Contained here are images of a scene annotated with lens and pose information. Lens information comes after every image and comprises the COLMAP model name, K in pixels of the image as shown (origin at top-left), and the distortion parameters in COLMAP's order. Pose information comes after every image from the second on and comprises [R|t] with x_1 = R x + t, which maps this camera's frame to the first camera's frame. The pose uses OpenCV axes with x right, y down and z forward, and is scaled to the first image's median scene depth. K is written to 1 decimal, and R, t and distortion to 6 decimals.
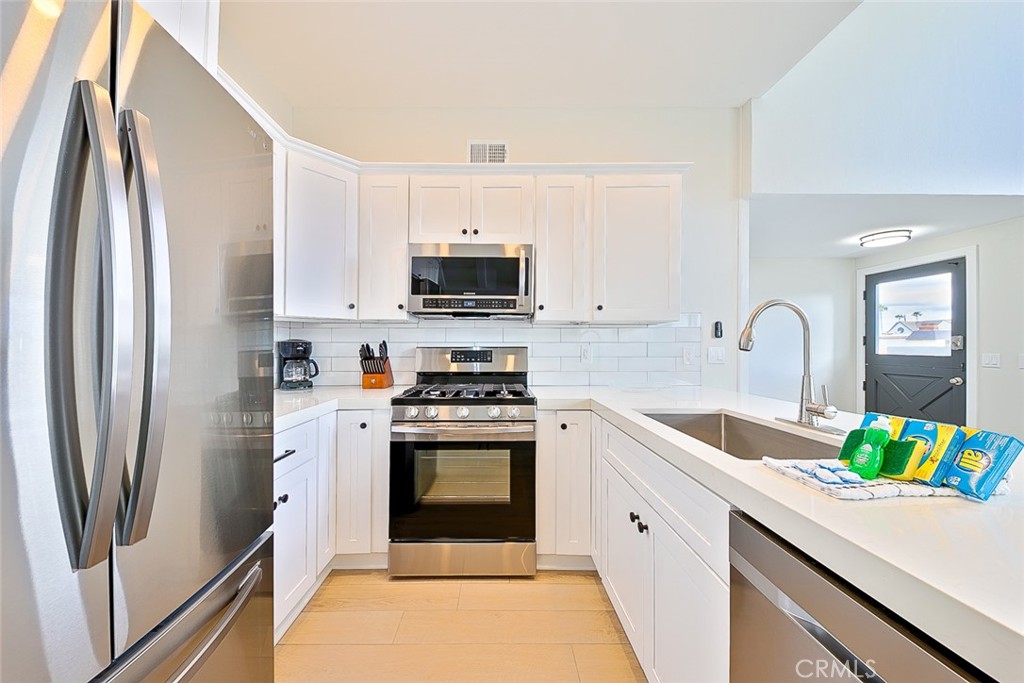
lens RADIAL K [[352.8, 0, 495.1], [0, 352.8, 339.8], [0, 0, 1]] dist [0.001455, -0.000048]
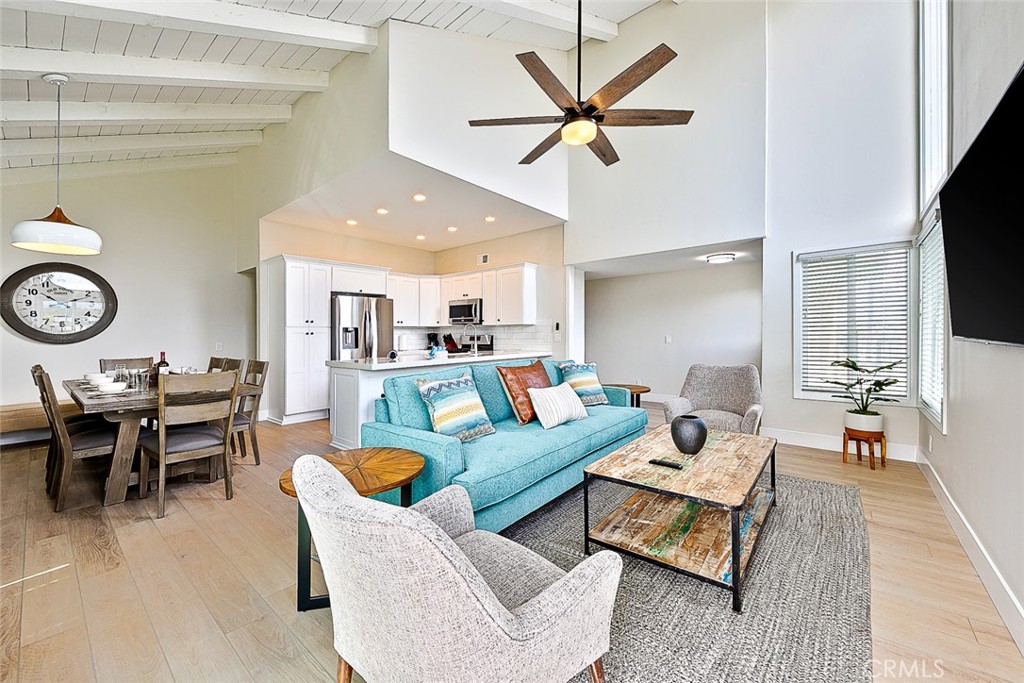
lens RADIAL K [[411.9, 0, 515.0], [0, 411.9, 334.1], [0, 0, 1]] dist [0.000270, 0.000179]
pose [[0.757669, -0.007735, -0.652593, 2.425098], [0.024426, 0.999565, 0.016511, -0.034014], [0.652181, -0.028450, 0.757529, -1.287999]]
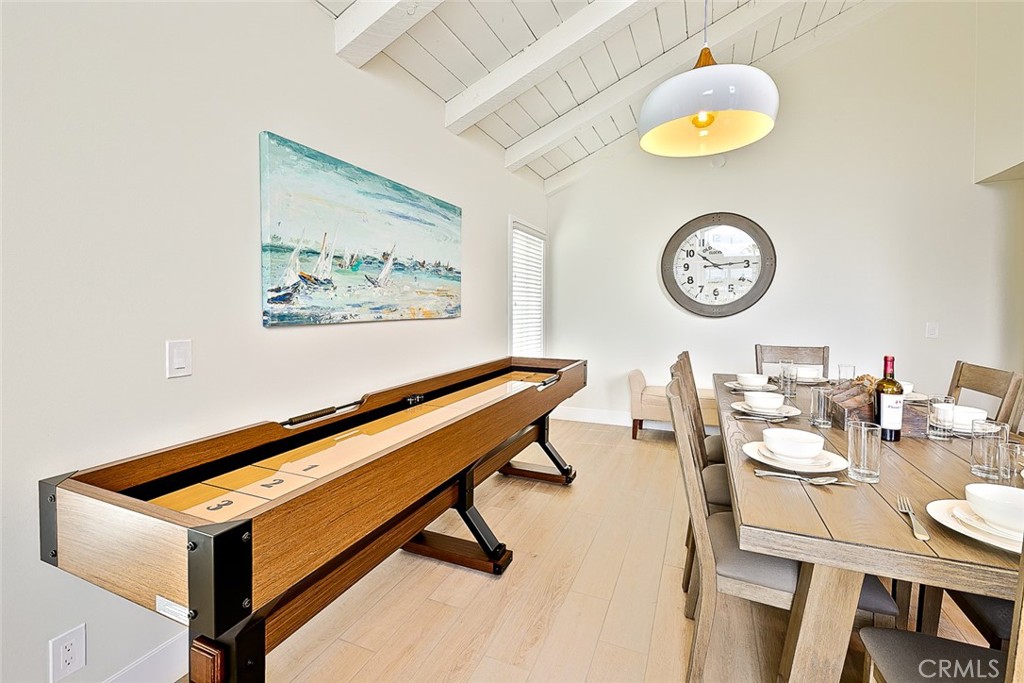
lens RADIAL K [[451.4, 0, 511.4], [0, 451.4, 311.4], [0, 0, 1]] dist [-0.001193, -0.000092]
pose [[-0.395488, 0.013720, -0.918369, 1.073215], [0.016690, 0.999831, 0.007749, -0.062586], [0.918320, -0.012263, -0.395650, -1.230356]]
